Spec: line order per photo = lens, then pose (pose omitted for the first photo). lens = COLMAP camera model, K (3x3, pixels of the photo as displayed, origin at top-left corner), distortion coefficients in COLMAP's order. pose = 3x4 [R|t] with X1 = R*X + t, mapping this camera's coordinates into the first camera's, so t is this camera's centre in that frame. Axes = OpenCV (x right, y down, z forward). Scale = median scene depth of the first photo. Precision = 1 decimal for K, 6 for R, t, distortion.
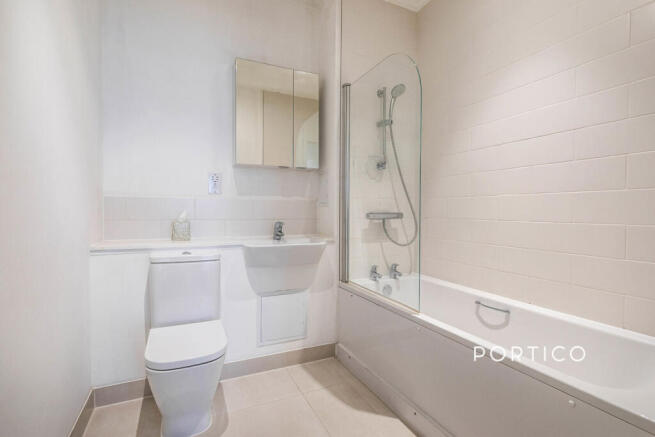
lens RADIAL K [[322.0, 0, 327.7], [0, 322.0, 219.2], [0, 0, 1]] dist [-0.001405, -0.000106]
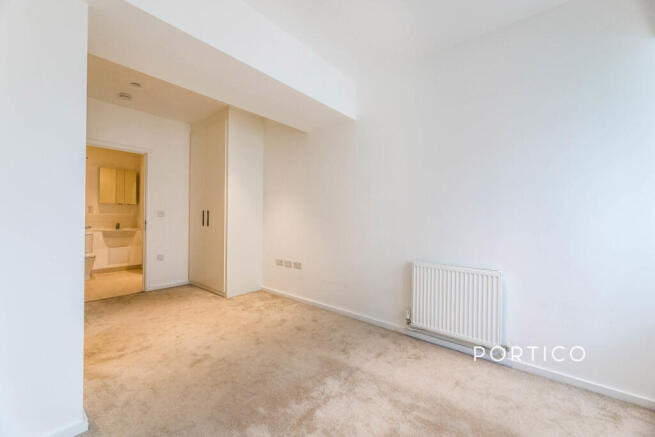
lens RADIAL K [[258.4, 0, 328.6], [0, 258.4, 218.4], [0, 0, 1]] dist [0.003122, 0.000117]
pose [[0.901702, 0.008681, 0.432271, 0.550698], [-0.008663, 0.999960, -0.002010, -0.042849], [-0.432271, -0.001932, 0.901742, -1.927074]]
